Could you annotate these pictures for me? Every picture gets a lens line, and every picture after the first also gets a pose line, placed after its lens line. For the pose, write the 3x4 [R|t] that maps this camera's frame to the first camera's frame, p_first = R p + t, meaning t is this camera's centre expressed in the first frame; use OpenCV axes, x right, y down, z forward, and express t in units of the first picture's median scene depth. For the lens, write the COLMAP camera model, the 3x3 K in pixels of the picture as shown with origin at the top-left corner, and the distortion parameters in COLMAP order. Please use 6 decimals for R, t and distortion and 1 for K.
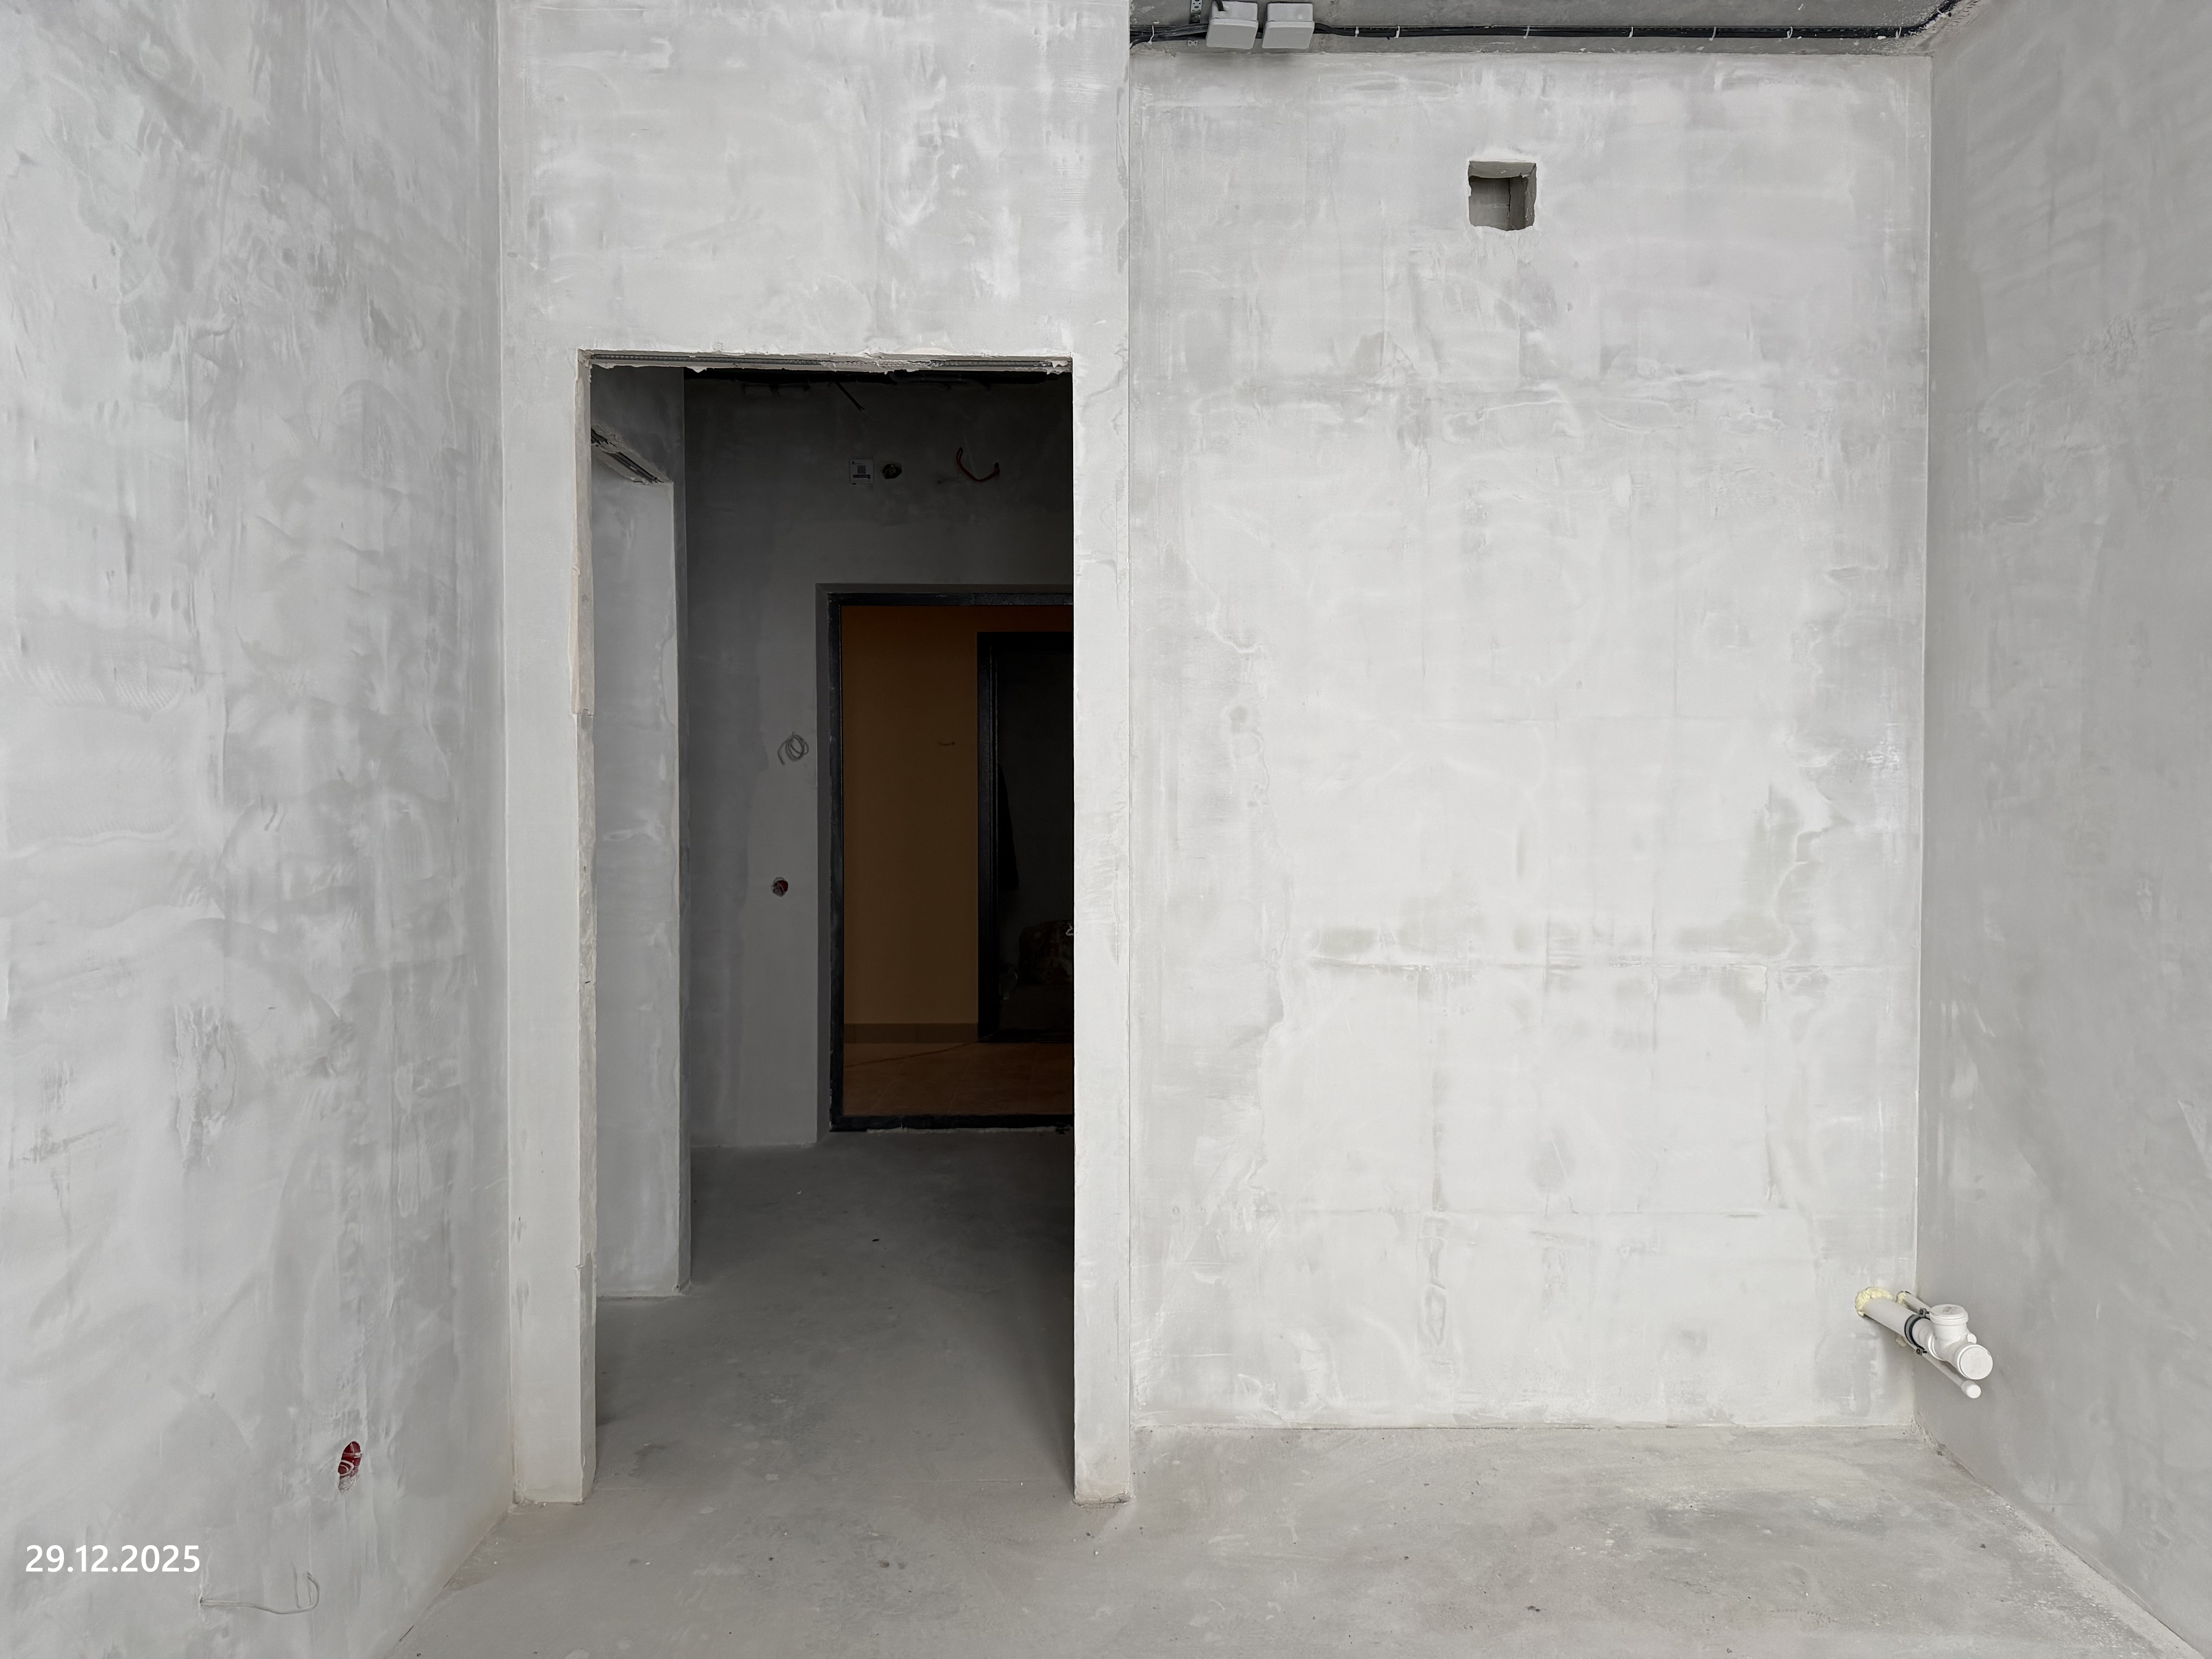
lens RADIAL K [[1504.1, 0, 1144.0], [0, 1504.1, 829.5], [0, 0, 1]] dist [0.067994, -0.037464]
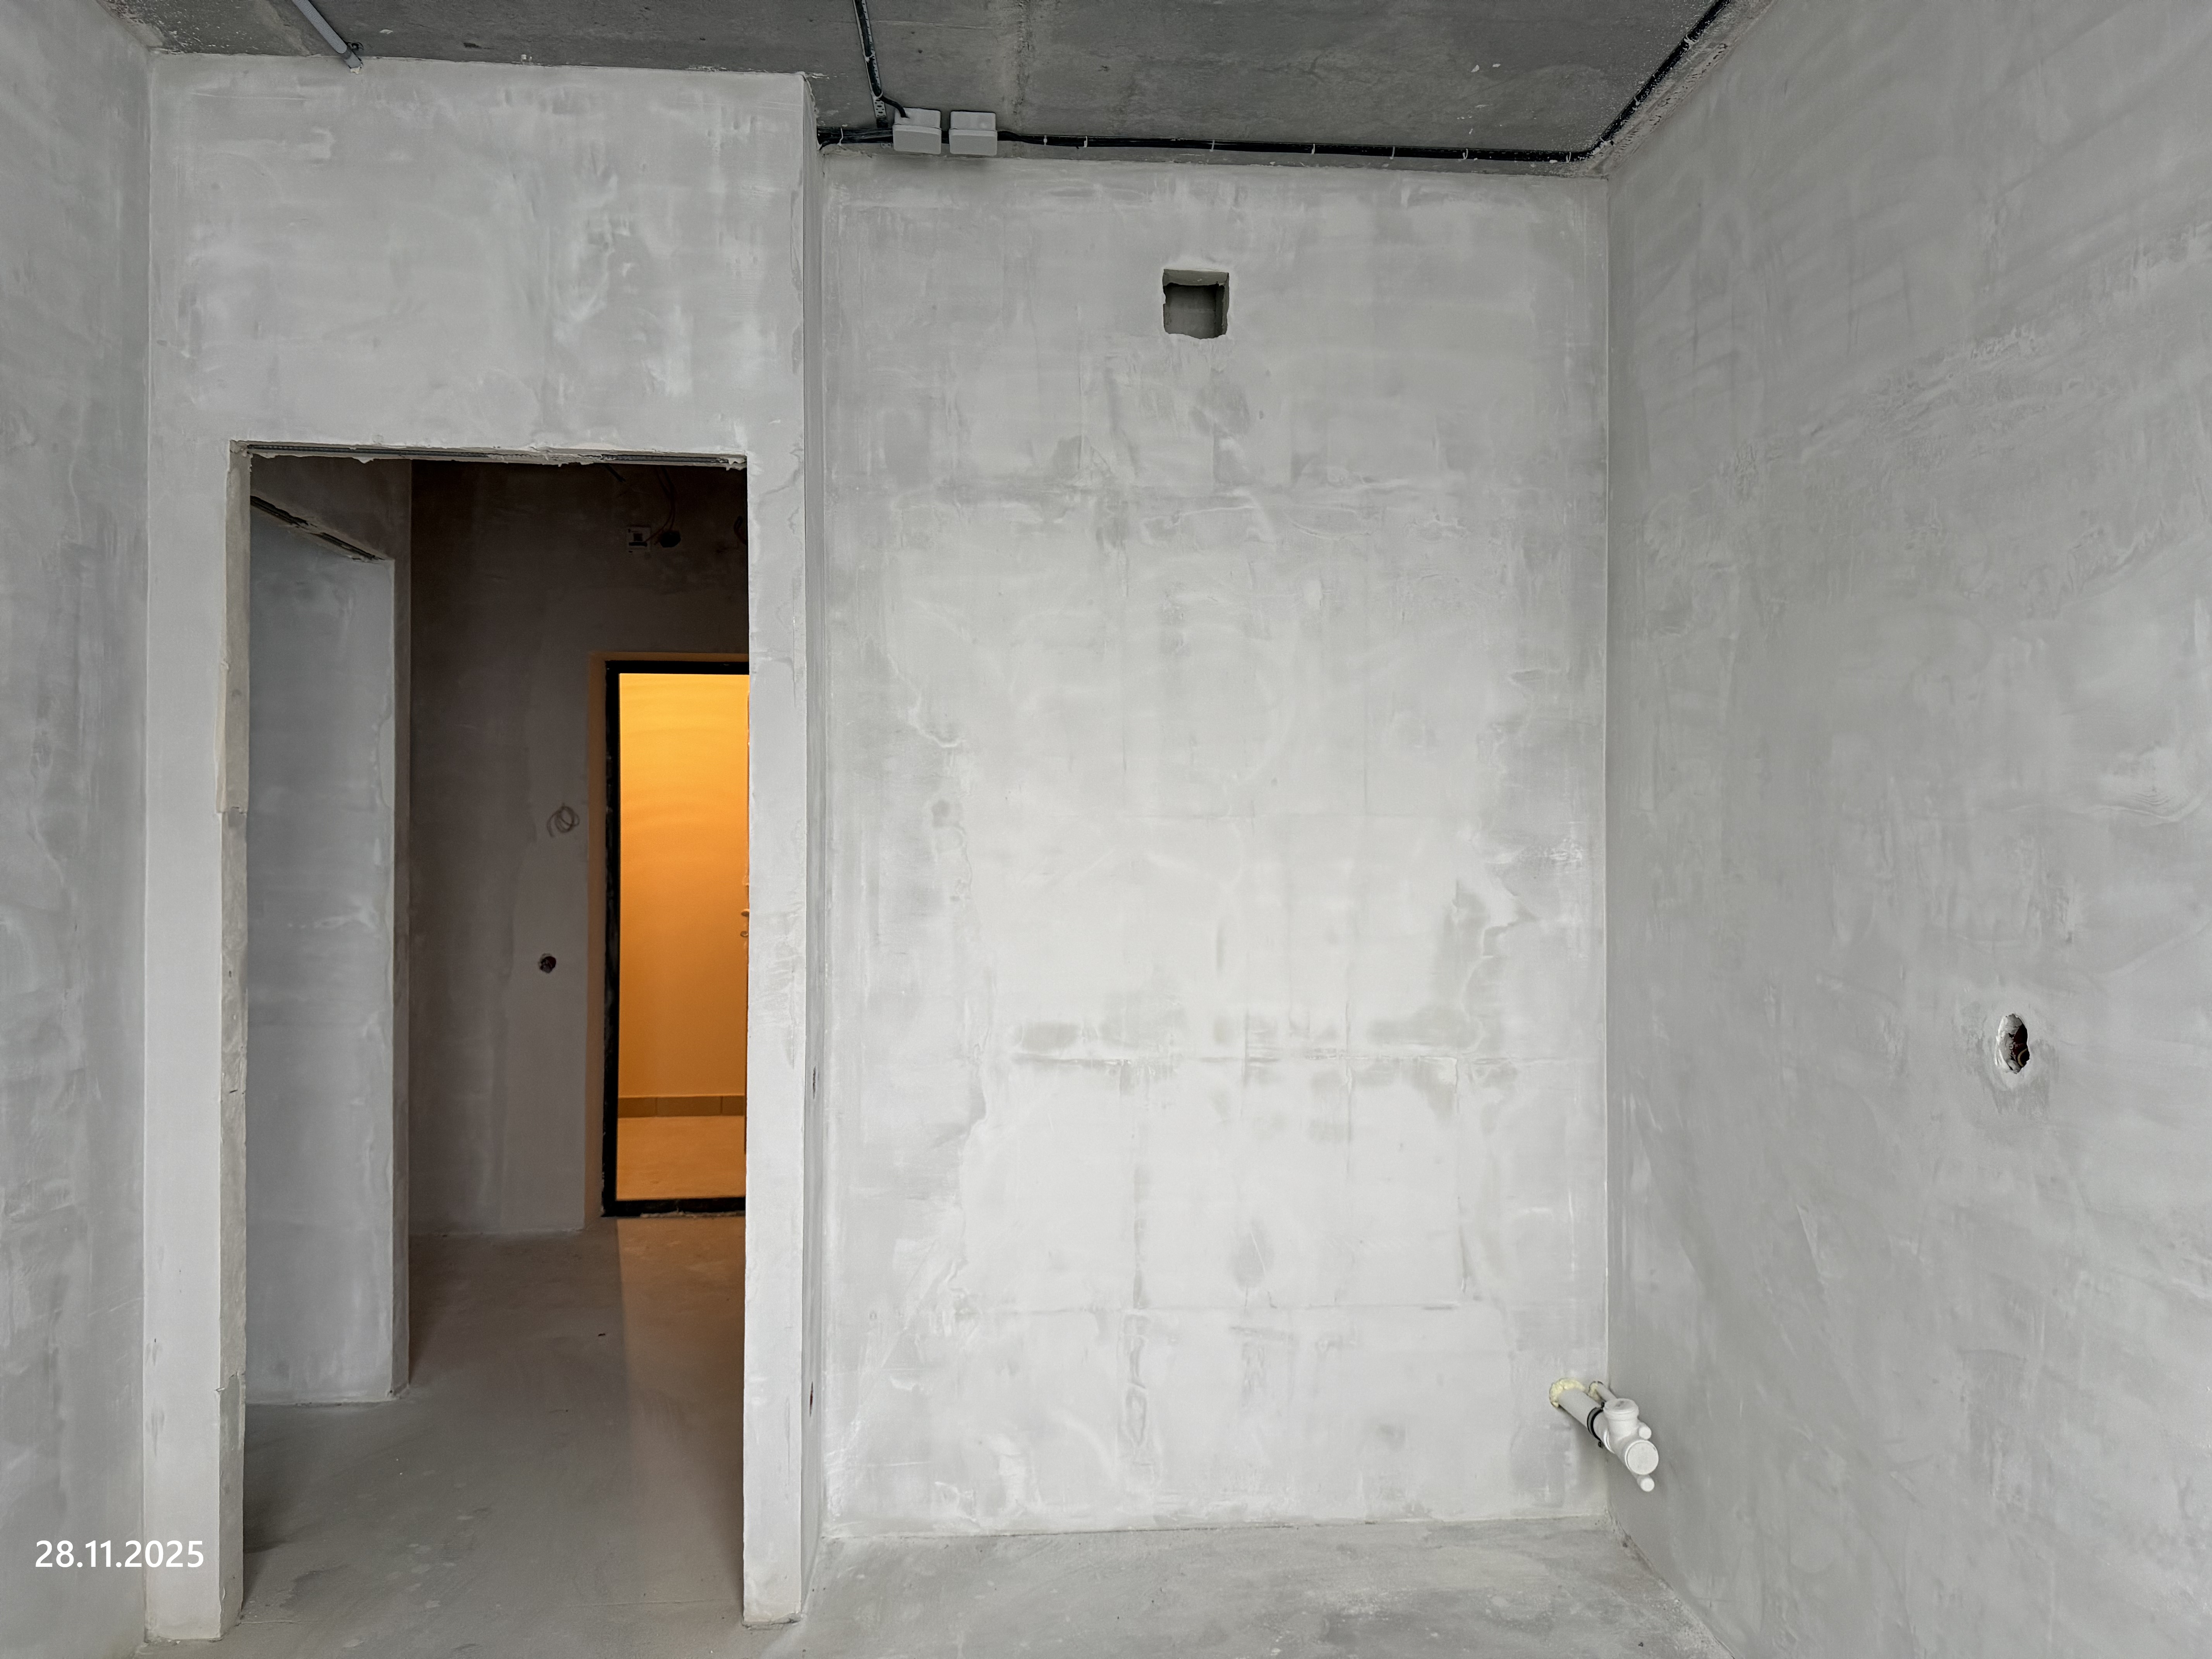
lens RADIAL K [[1504.1, 0, 1144.0], [0, 1504.1, 829.5], [0, 0, 1]] dist [0.067994, -0.037464]
pose [[0.998923, 0.001874, 0.046368, 0.155156], [-0.000767, 0.999715, -0.023861, -0.040150], [-0.046400, 0.023799, 0.998639, -0.000701]]
